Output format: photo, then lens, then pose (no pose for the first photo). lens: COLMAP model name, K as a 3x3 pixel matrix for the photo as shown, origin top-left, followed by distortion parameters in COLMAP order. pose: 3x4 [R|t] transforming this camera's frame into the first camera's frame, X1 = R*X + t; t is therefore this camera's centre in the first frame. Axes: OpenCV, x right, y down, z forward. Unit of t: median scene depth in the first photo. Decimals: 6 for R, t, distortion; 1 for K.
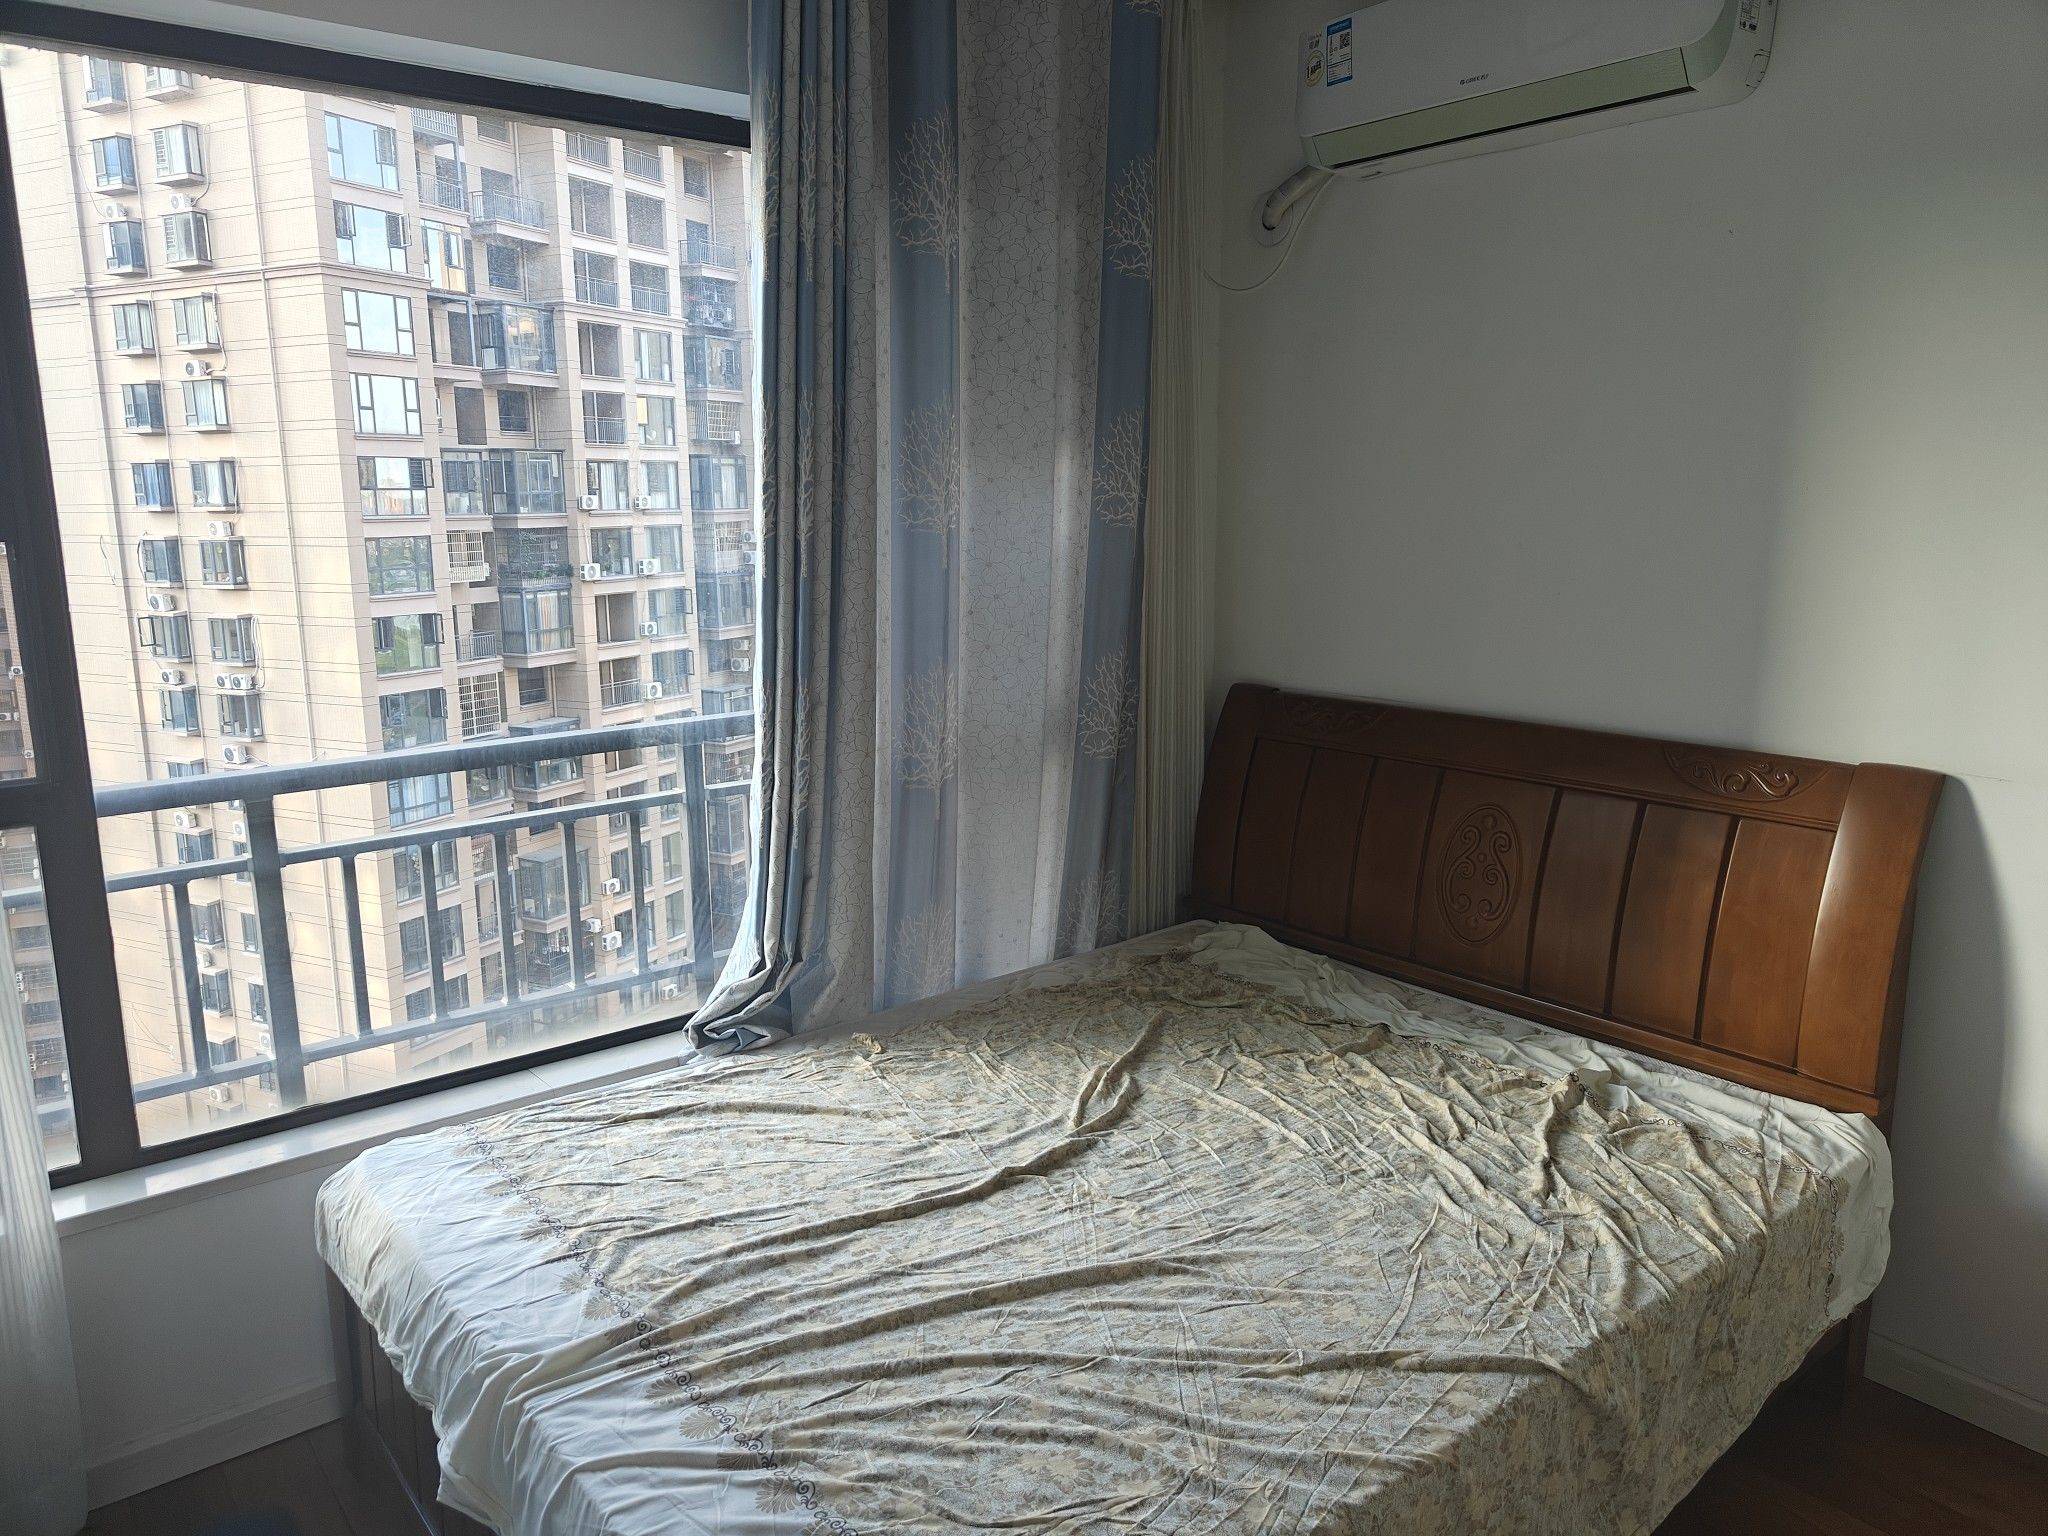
lens RADIAL K [[1476.5, 0, 1024.0], [0, 1476.5, 768.0], [0, 0, 1]] dist [0.036909, -0.005780]
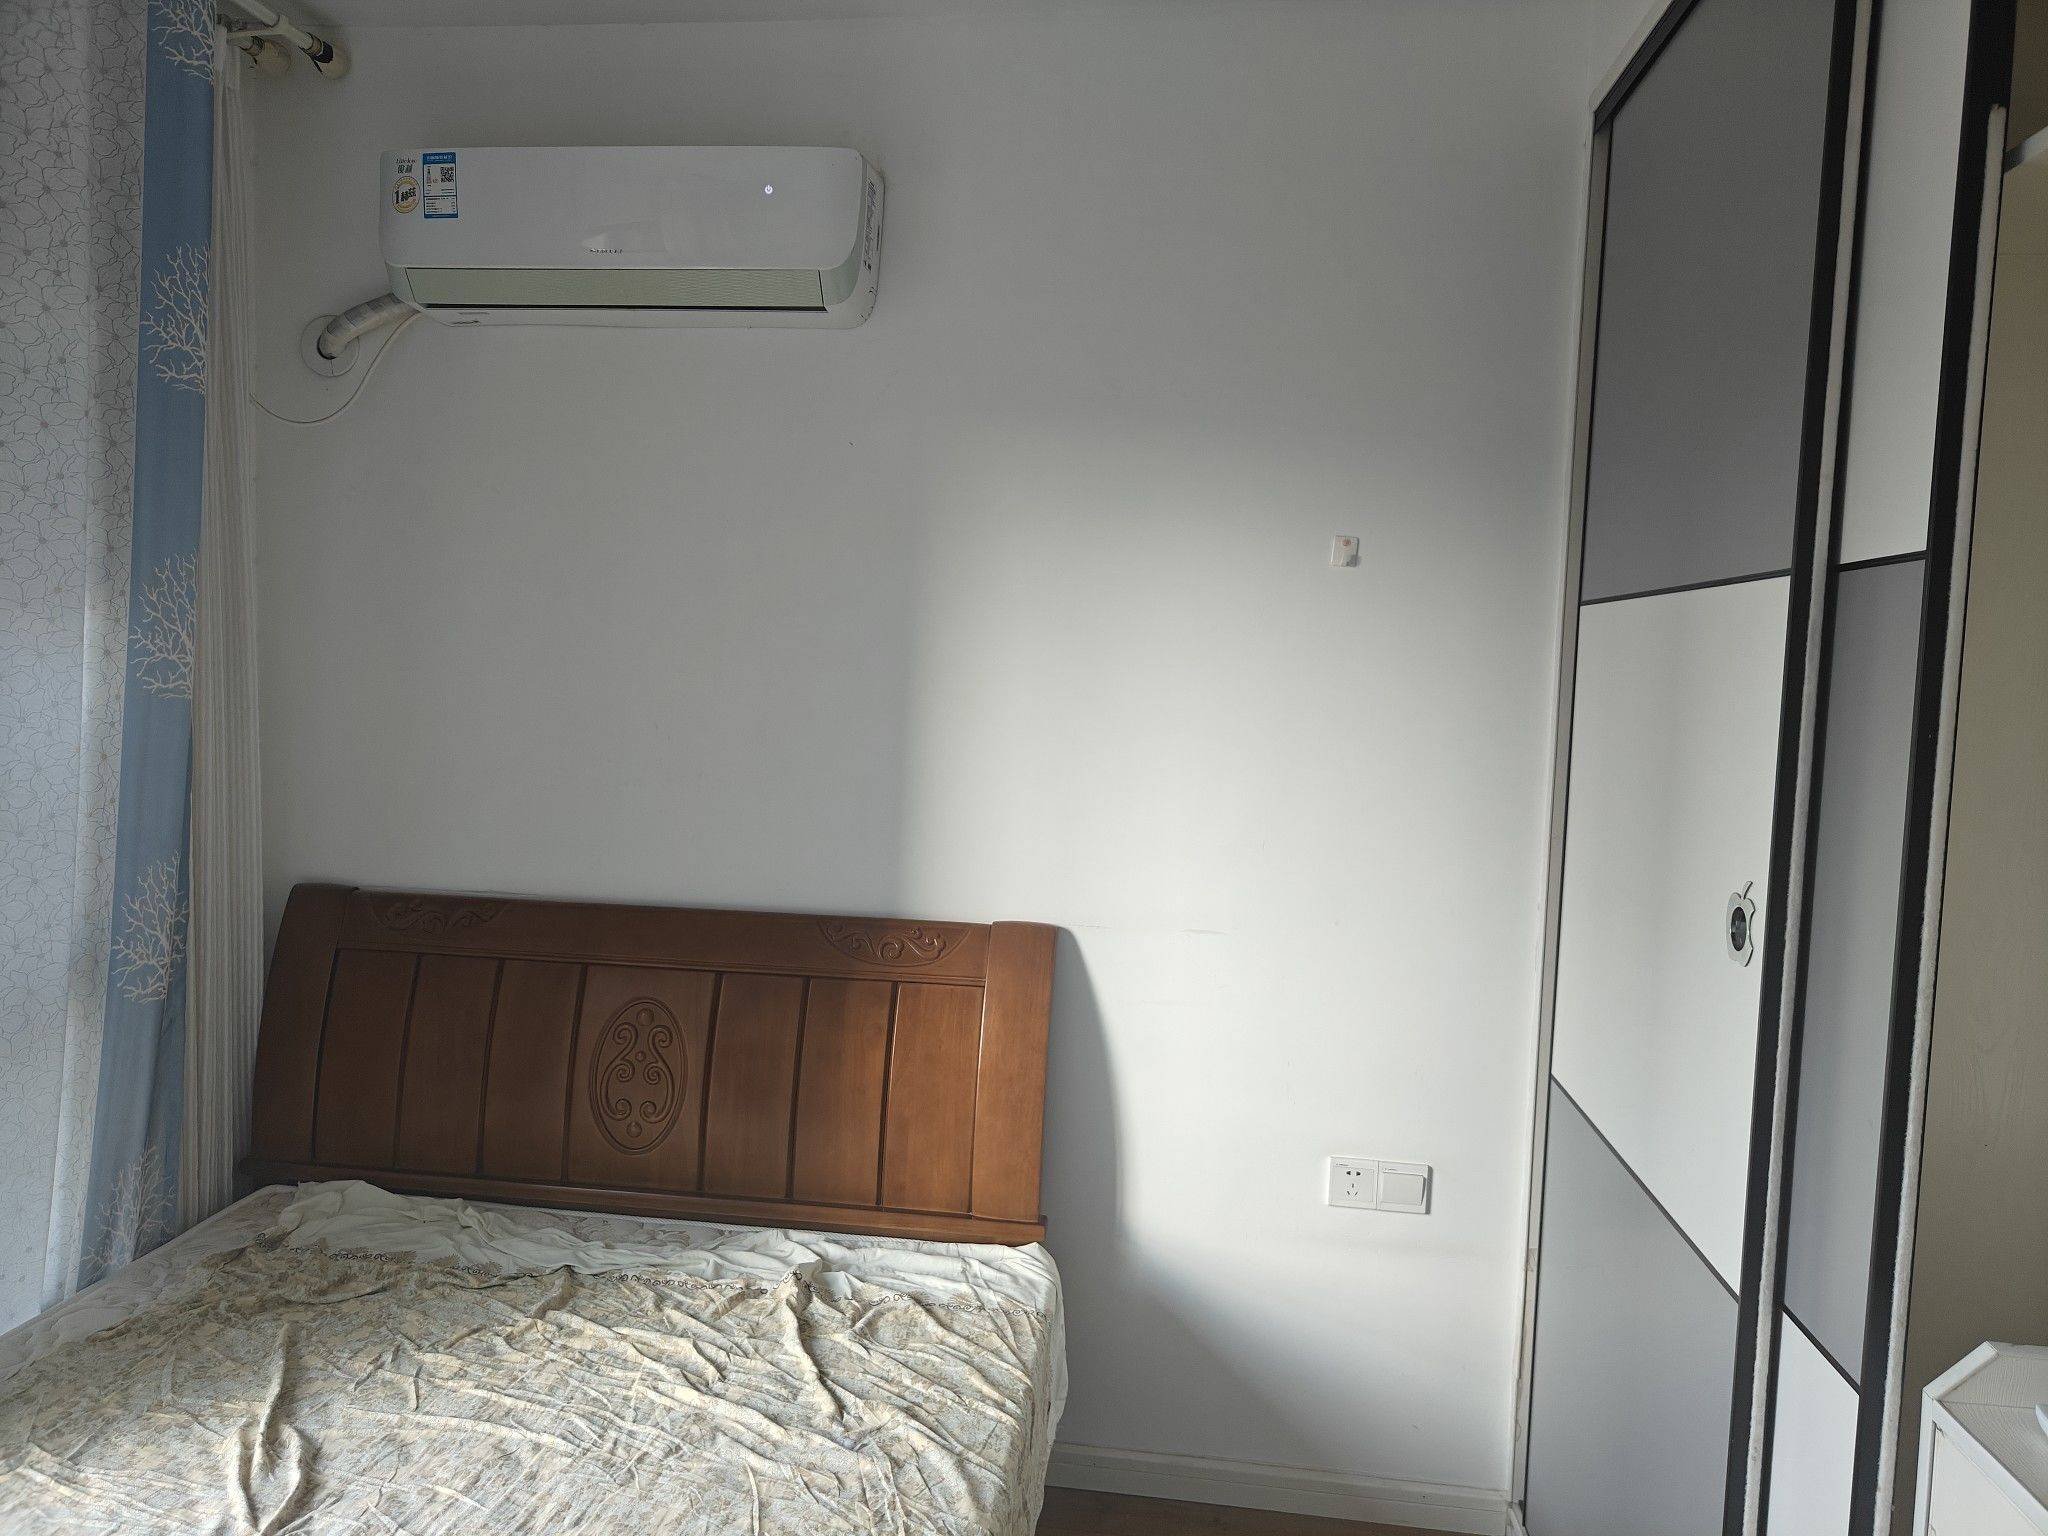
lens RADIAL K [[1476.5, 0, 1024.0], [0, 1476.5, 768.0], [0, 0, 1]] dist [0.036909, -0.005780]
pose [[0.733035, -0.019977, 0.679898, -0.168500], [0.090041, 0.993622, -0.067884, -0.040140], [-0.674205, 0.110980, 0.730158, 0.156418]]
